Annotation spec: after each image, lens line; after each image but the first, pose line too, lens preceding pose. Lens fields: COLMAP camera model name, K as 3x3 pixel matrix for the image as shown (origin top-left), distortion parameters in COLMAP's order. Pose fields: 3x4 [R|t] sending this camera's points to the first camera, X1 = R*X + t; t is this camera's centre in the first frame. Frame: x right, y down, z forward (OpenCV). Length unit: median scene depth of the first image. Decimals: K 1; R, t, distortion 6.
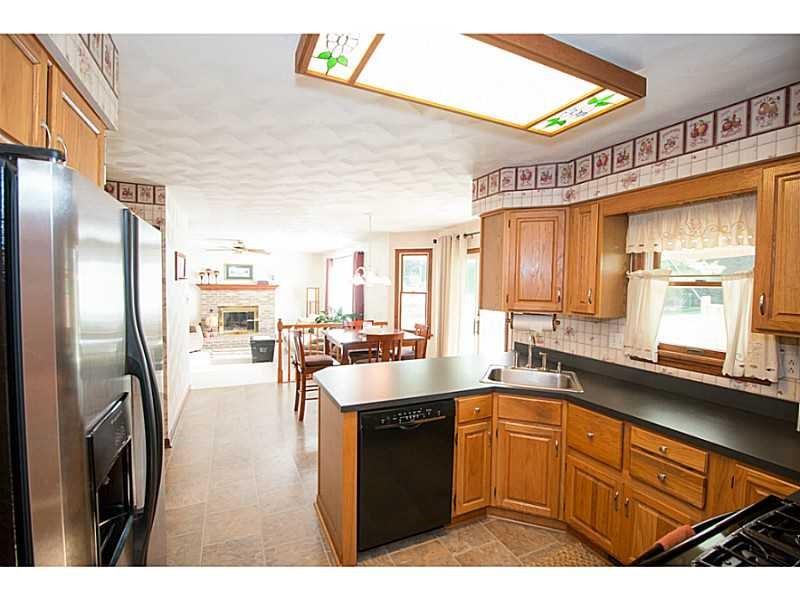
lens RADIAL K [[370.0, 0, 395.4], [0, 370.0, 303.2], [0, 0, 1]] dist [-0.020216, -0.002640]
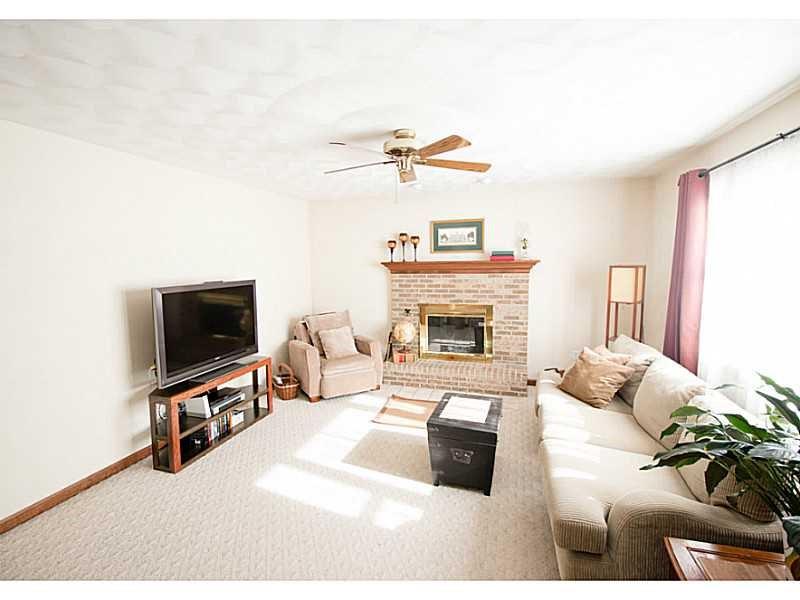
lens RADIAL K [[370.0, 0, 394.6], [0, 370.0, 297.3], [0, 0, 1]] dist [-0.020216, -0.002640]
pose [[0.744721, 0.038717, -0.666251, -0.154037], [-0.007873, 0.998756, 0.049239, -0.026588], [0.667329, -0.031424, 0.744100, 0.580703]]
